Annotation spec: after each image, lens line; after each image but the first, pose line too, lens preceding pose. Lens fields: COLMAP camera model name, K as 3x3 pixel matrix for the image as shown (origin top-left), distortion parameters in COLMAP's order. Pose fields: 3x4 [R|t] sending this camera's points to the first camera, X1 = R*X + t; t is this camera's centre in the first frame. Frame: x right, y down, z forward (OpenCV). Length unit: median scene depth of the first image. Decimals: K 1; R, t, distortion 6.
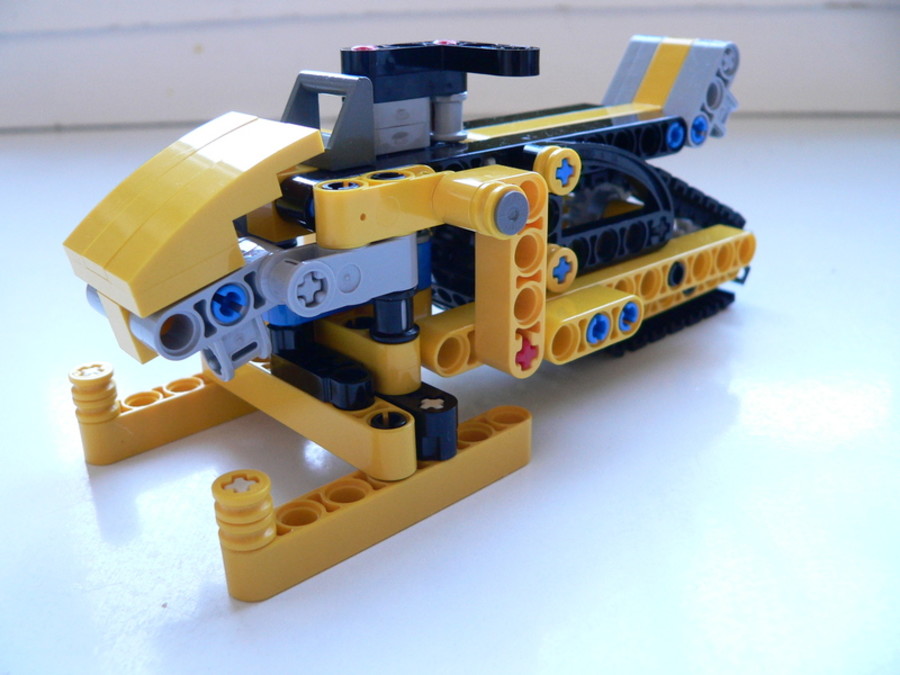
lens RADIAL K [[937.2, 0, 450.0], [0, 937.2, 337.5], [0, 0, 1]] dist [-0.213893, 0.004416]
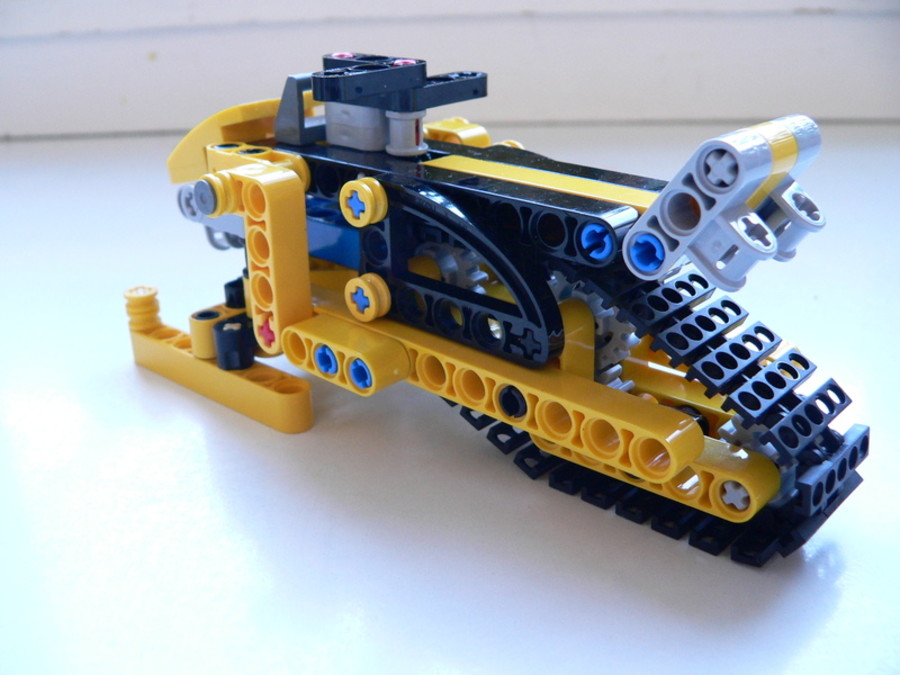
lens RADIAL K [[985.1, 0, 450.5], [0, 985.1, 368.4], [0, 0, 1]] dist [-0.262627, -0.006323]
pose [[0.115716, 0.438803, -0.891101, 1.133447], [-0.360199, 0.854599, 0.374054, -0.450898], [0.925671, 0.277690, 0.256948, 0.862425]]
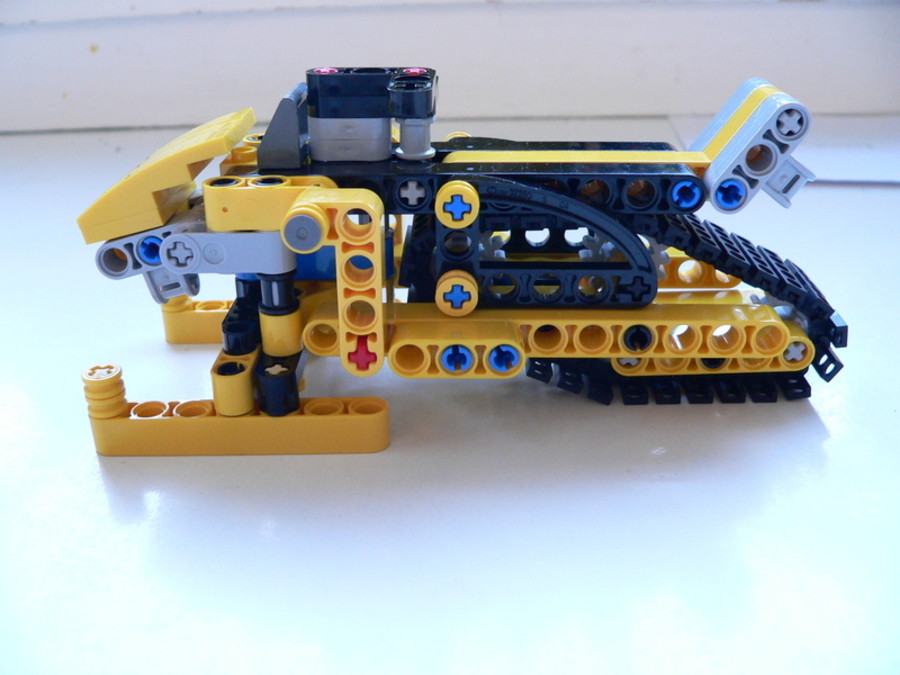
lens RADIAL K [[937.2, 0, 450.0], [0, 937.2, 337.5], [0, 0, 1]] dist [-0.213893, 0.004416]
pose [[0.746803, 0.295758, -0.595661, 0.784771], [-0.256959, 0.954436, 0.151738, -0.193157], [0.613398, 0.039742, 0.788773, 0.159127]]
